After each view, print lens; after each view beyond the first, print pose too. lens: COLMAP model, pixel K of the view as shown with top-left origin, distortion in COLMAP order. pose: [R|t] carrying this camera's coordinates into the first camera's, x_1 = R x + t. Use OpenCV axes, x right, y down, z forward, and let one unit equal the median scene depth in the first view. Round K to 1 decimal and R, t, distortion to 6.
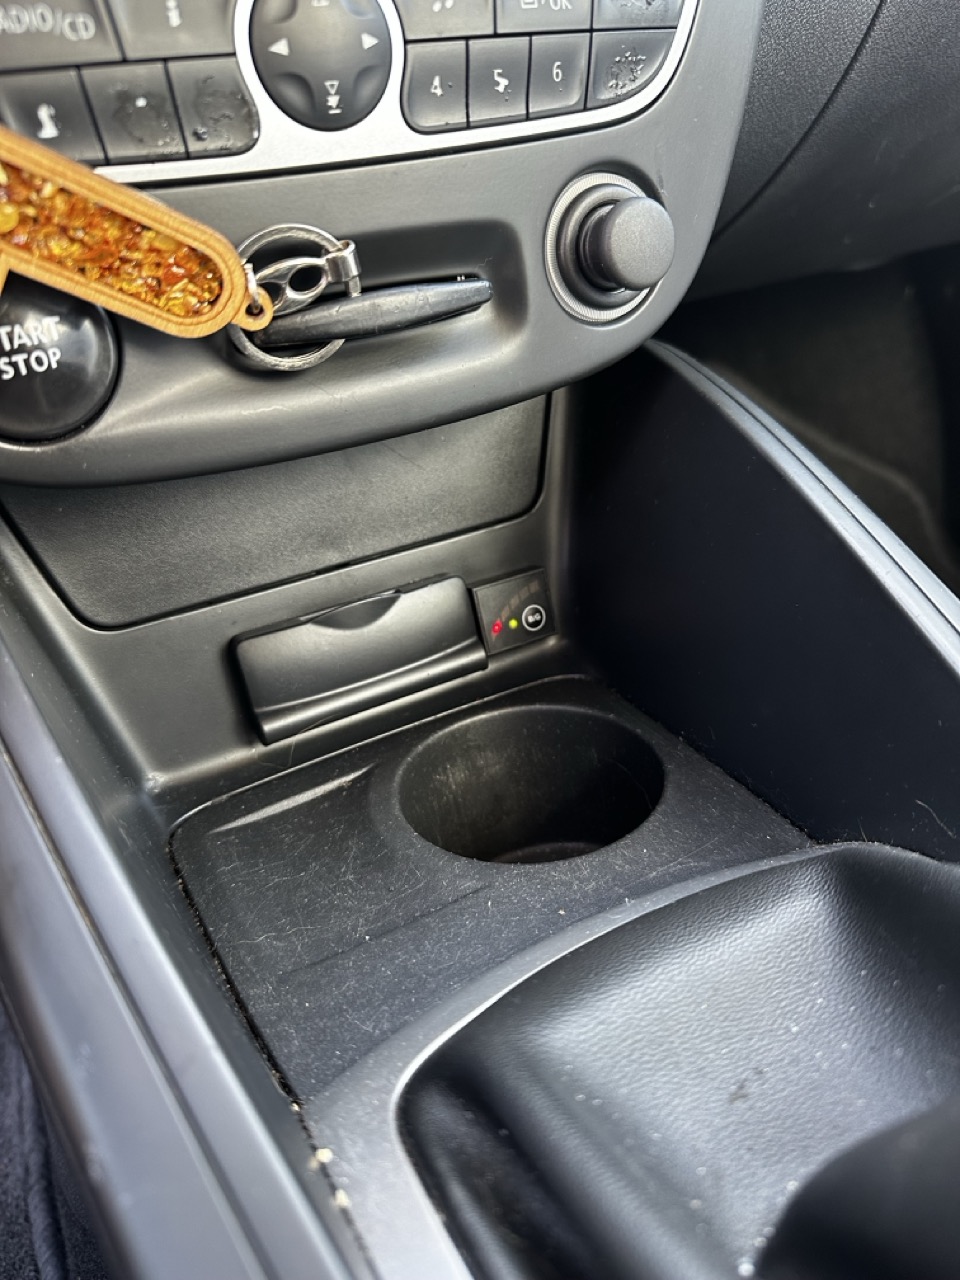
lens RADIAL K [[892.0, 0, 480.0], [0, 892.0, 640.0], [0, 0, 1]] dist [-0.051673, 0.006966]
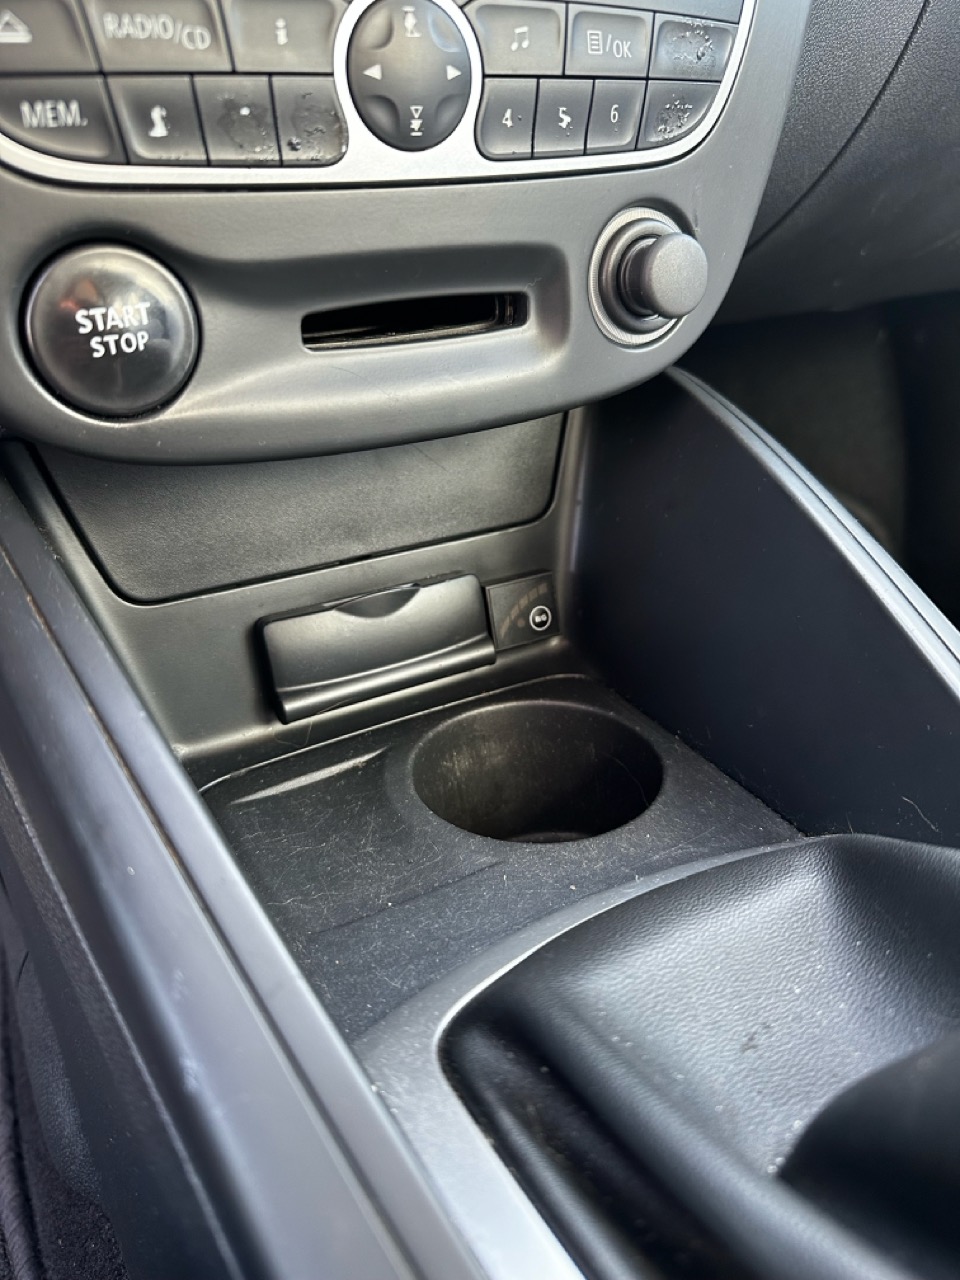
lens RADIAL K [[887.1, 0, 480.0], [0, 887.1, 640.0], [0, 0, 1]] dist [-0.043865, -0.001999]
pose [[0.997142, 0.055661, 0.051077, -0.094250], [-0.055066, 0.998398, -0.013001, 0.027883], [-0.051719, 0.010152, 0.998610, -0.069190]]
